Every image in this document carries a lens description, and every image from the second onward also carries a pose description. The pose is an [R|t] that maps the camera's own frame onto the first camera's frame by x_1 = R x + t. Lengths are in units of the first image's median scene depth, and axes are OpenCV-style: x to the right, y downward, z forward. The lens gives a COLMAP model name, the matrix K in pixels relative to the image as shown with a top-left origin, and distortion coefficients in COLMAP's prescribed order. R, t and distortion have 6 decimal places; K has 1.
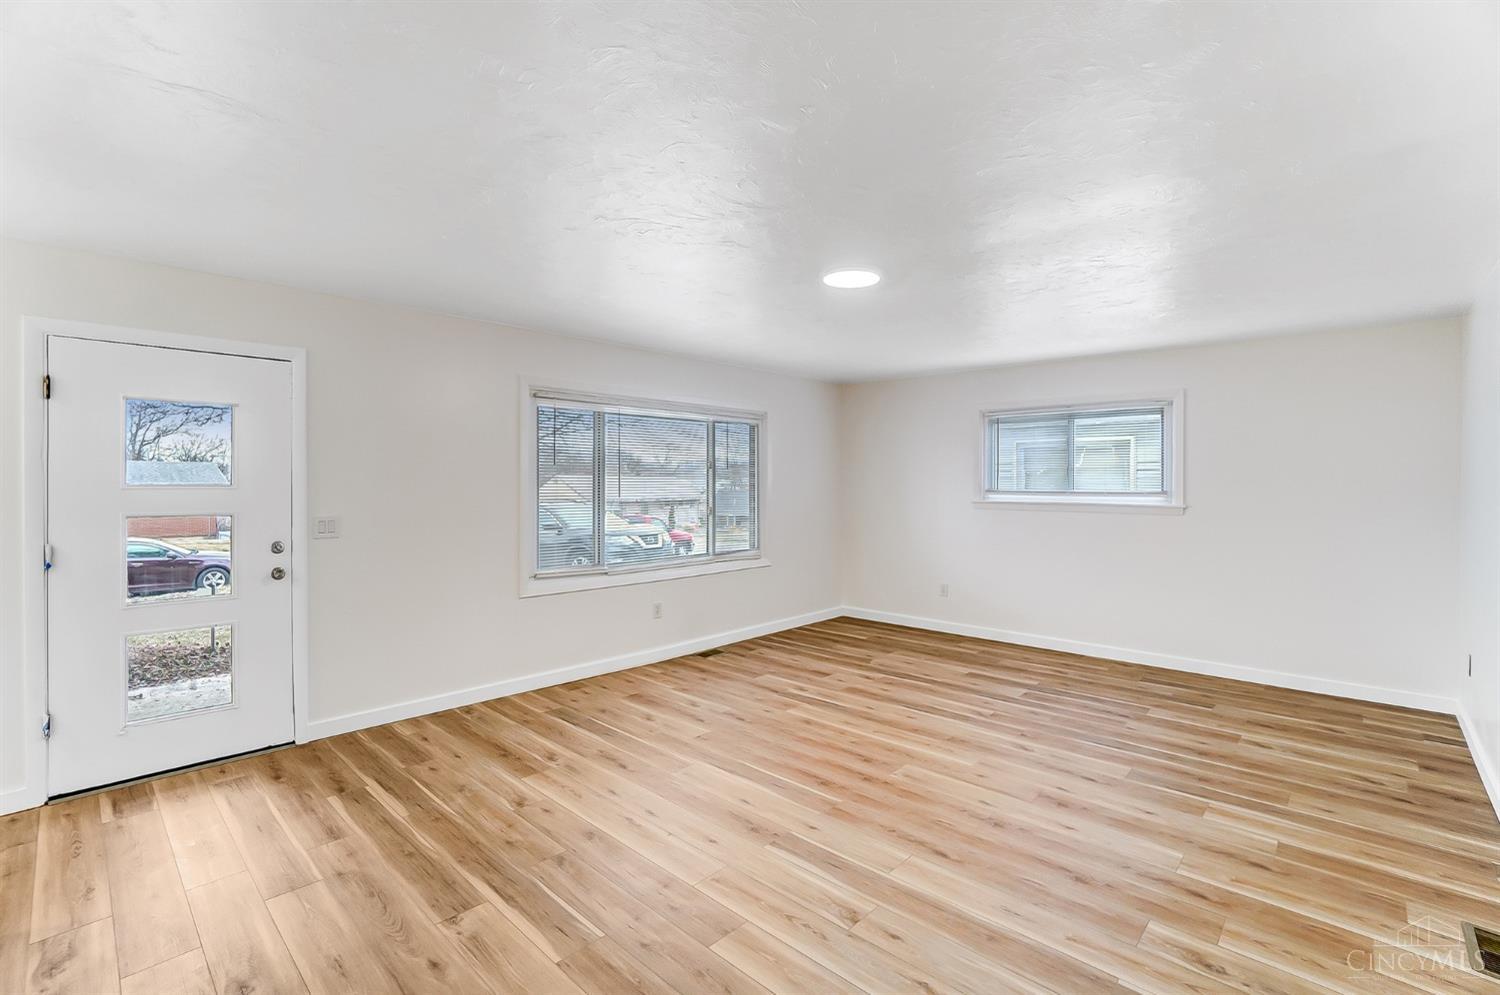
lens RADIAL K [[675.8, 0, 747.9], [0, 675.8, 485.6], [0, 0, 1]] dist [-0.071090, 0.027767]
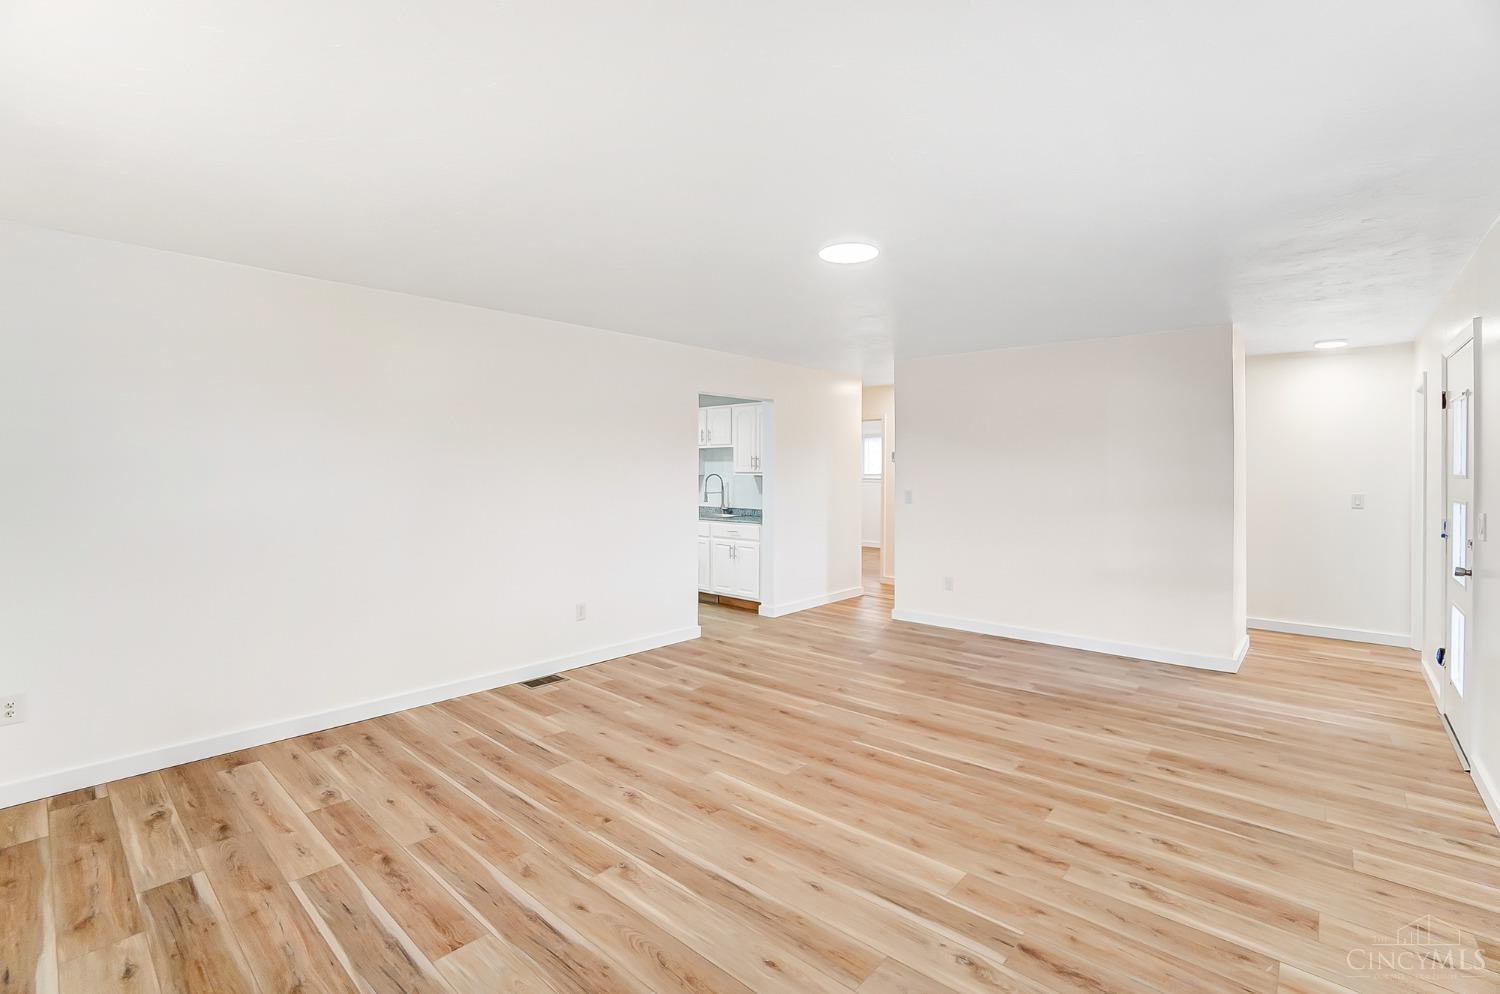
lens RADIAL K [[675.8, 0, 747.9], [0, 675.8, 485.1], [0, 0, 1]] dist [-0.071090, 0.027767]
pose [[-0.999577, -0.005902, -0.028491, 0.301935], [-0.006712, 0.999574, 0.028401, -0.006670], [0.028311, 0.028581, -0.999190, 1.804305]]
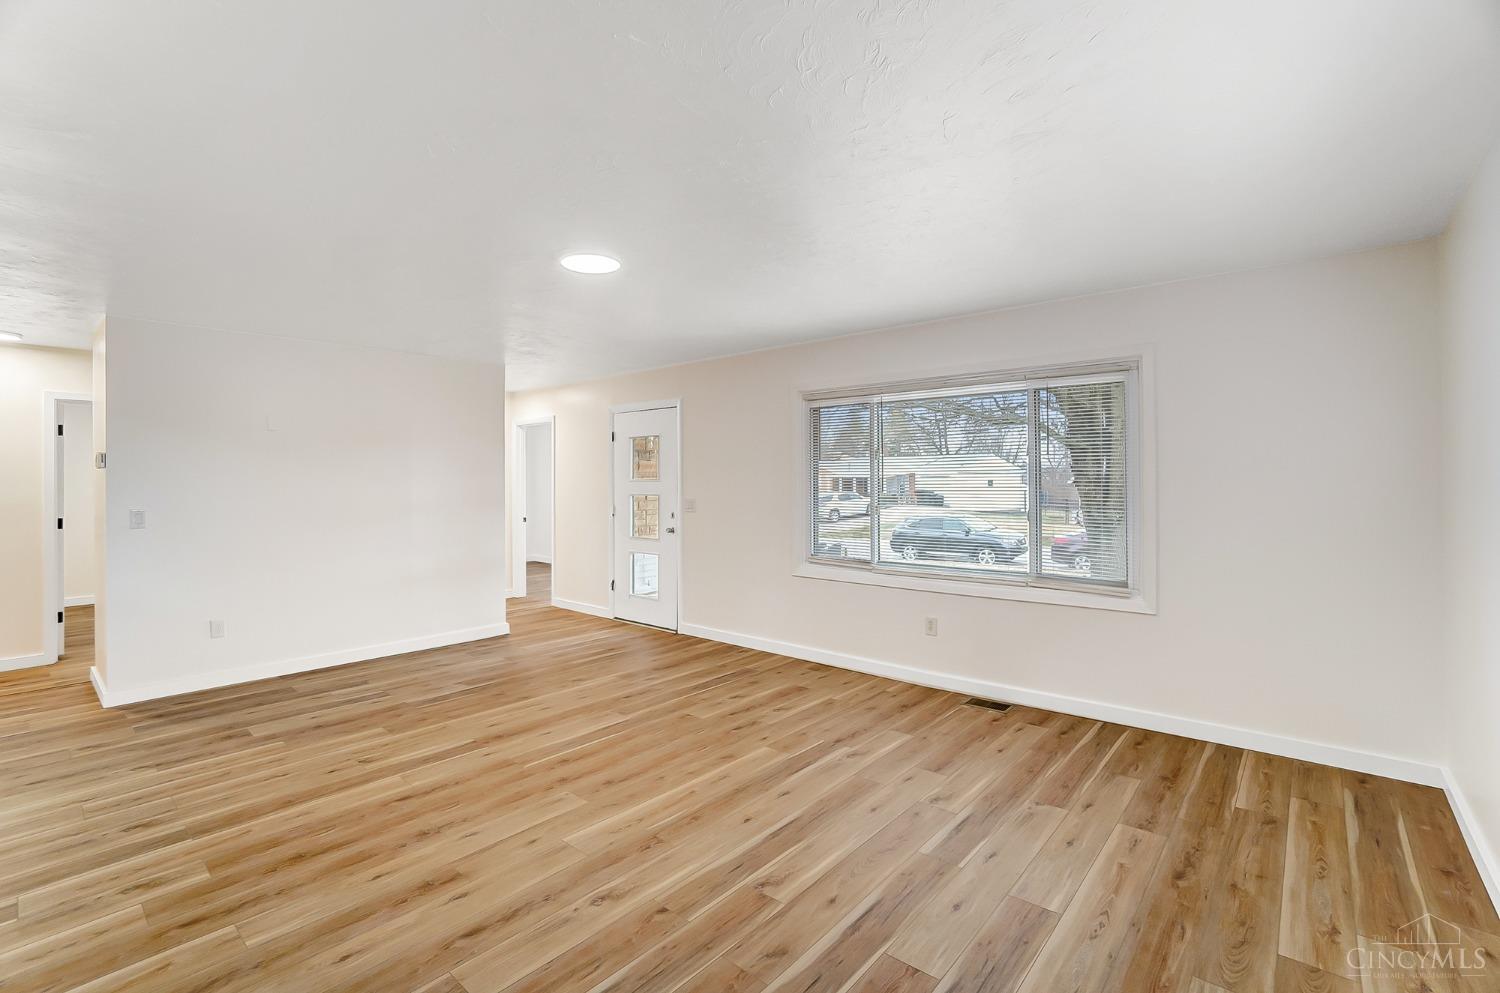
lens RADIAL K [[675.4, 0, 761.0], [0, 675.4, 485.8], [0, 0, 1]] dist [-0.064578, 0.024053]
pose [[0.050280, 0.006326, -0.998715, 1.043941], [0.000532, 0.999980, 0.006361, 0.004481], [0.998735, -0.000851, 0.050275, 1.116278]]
